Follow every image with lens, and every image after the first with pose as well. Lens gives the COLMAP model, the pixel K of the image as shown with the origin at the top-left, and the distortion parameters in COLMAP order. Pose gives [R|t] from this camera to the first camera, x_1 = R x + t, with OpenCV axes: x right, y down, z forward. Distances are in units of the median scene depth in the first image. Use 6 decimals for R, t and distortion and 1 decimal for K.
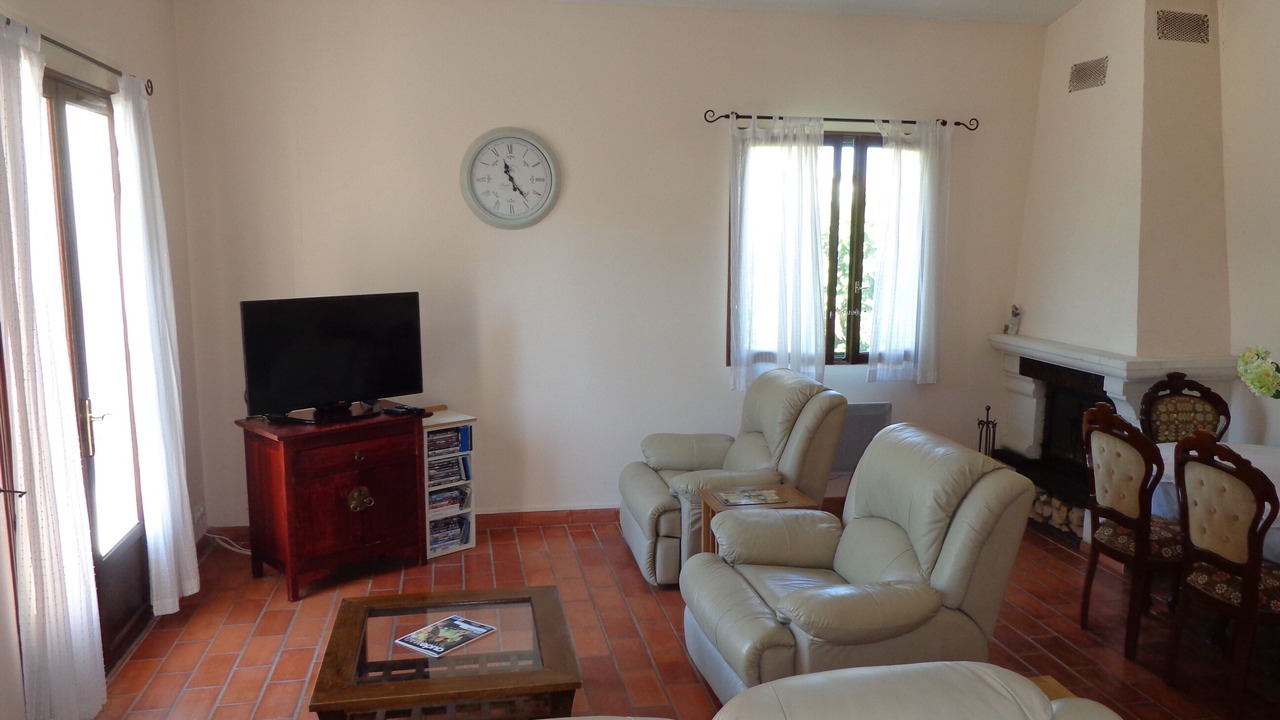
lens RADIAL K [[979.6, 0, 640.0], [0, 979.6, 360.0], [0, 0, 1]] dist [0.035098, -0.003629]
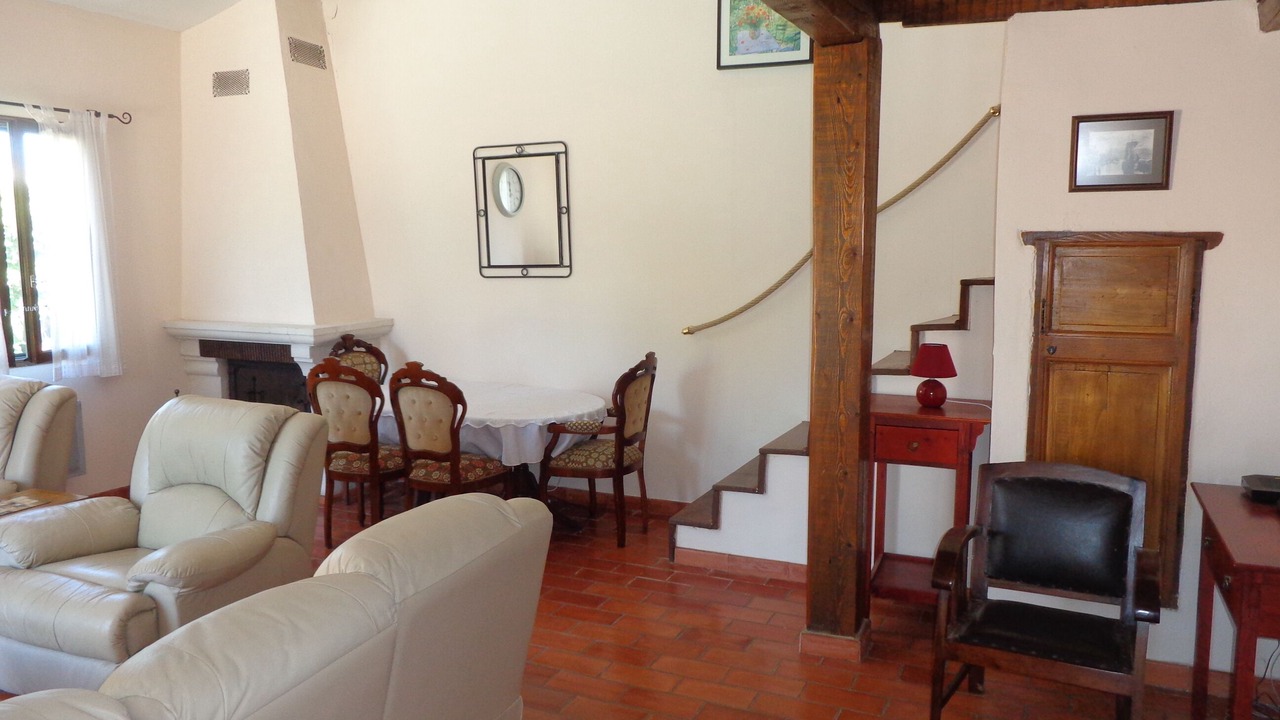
lens RADIAL K [[979.6, 0, 640.0], [0, 979.6, 360.0], [0, 0, 1]] dist [0.035098, -0.003629]
pose [[0.603206, -0.116235, 0.789070, -0.207491], [0.120896, 0.991217, 0.053593, 0.022245], [-0.788369, 0.063068, 0.611961, -0.040166]]
